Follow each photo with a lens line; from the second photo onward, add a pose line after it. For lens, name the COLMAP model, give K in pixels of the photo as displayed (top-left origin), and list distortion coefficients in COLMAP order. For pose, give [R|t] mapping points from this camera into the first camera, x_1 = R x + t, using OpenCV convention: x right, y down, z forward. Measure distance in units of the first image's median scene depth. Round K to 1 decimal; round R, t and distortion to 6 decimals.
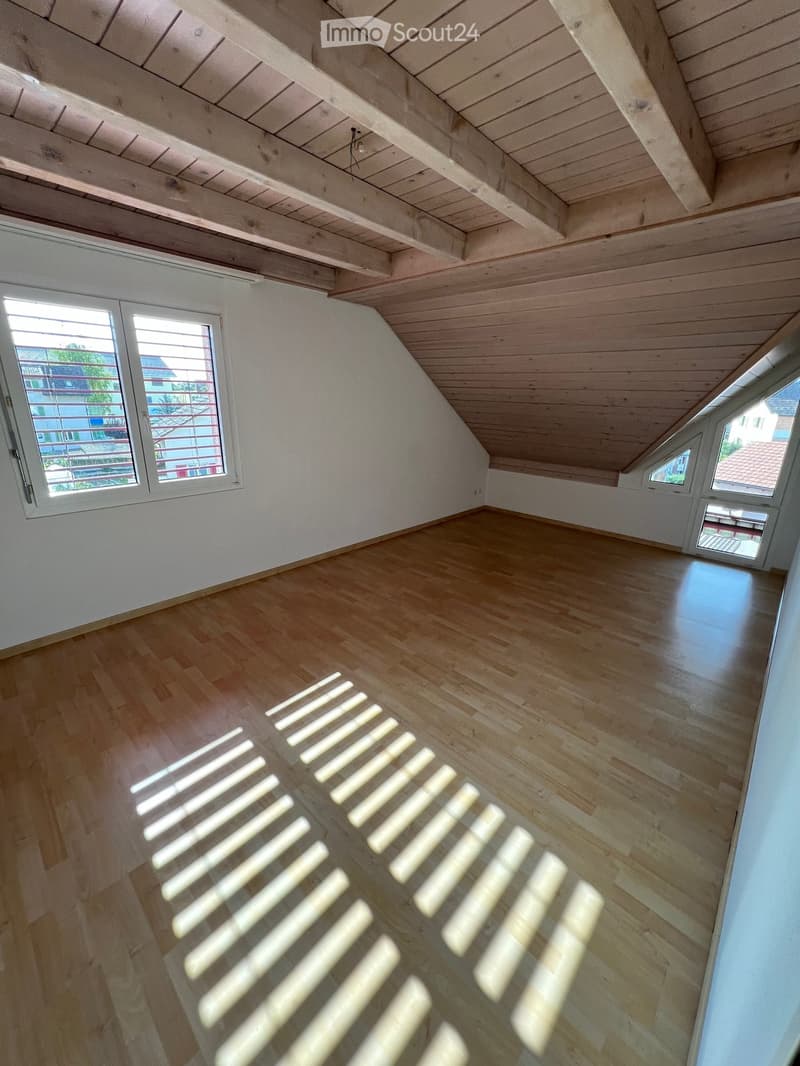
lens RADIAL K [[424.4, 0, 404.8], [0, 424.4, 530.0], [0, 0, 1]] dist [-0.002809, 0.000031]
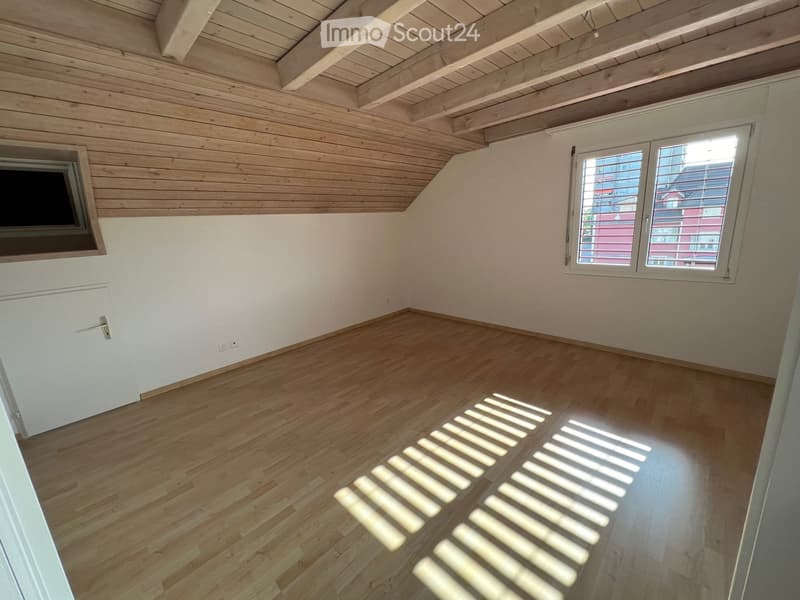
lens RADIAL K [[318.5, 0, 400.0], [0, 318.5, 295.3], [0, 0, 1]] dist [-0.002809, 0.000031]
pose [[-0.022766, 0.203405, -0.978830, 0.550040], [-0.253032, 0.946033, 0.202475, -0.033919], [0.967190, 0.252285, 0.029930, 0.252961]]
